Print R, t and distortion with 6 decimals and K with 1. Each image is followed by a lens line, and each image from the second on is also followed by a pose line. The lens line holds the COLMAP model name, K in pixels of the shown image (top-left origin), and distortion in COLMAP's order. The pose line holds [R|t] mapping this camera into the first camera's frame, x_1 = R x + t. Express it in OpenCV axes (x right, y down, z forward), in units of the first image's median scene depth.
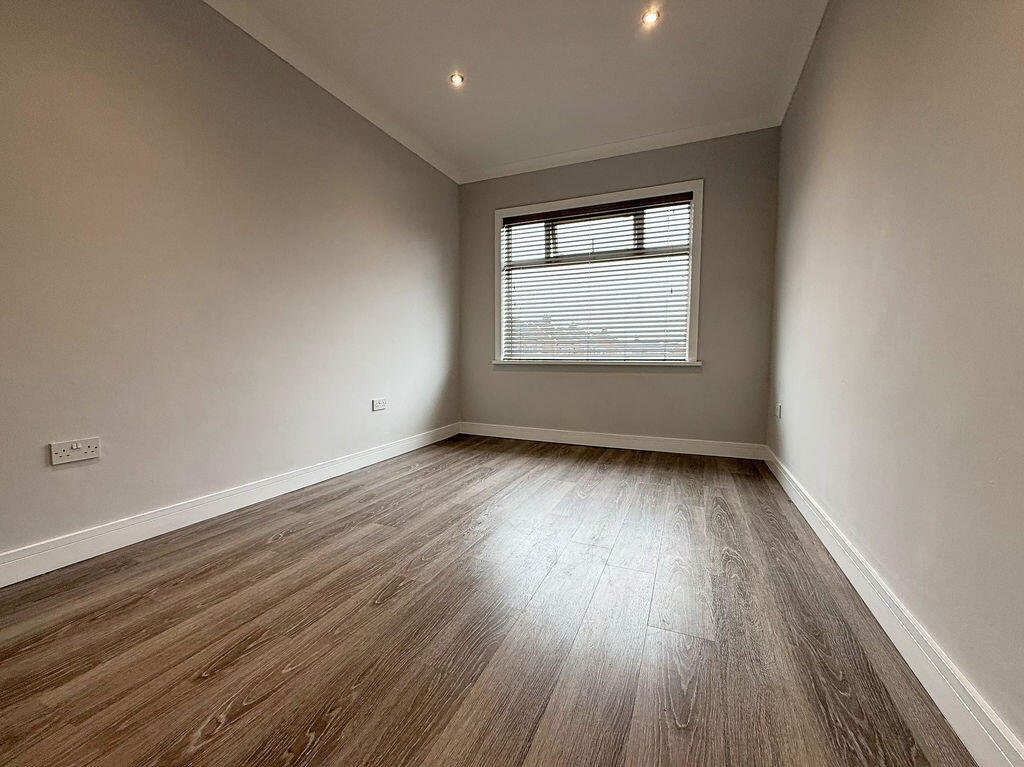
lens RADIAL K [[424.9, 0, 512.0], [0, 424.9, 383.5], [0, 0, 1]] dist [-0.021731, -0.000009]
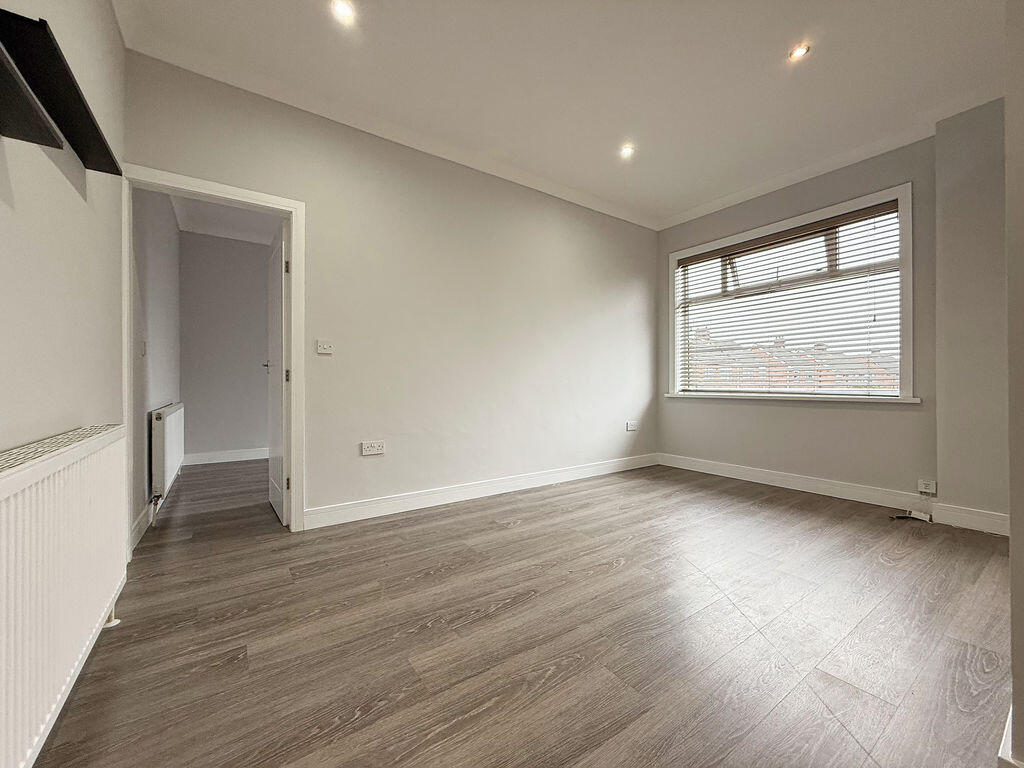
lens RADIAL K [[412.1, 0, 512.0], [0, 412.1, 384.0], [0, 0, 1]] dist [-0.001235, -0.000028]
pose [[0.851644, 0.001219, -0.524119, 0.168315], [-0.041412, 0.997027, -0.064973, 0.005967], [0.522481, 0.077039, 0.849163, -0.076248]]
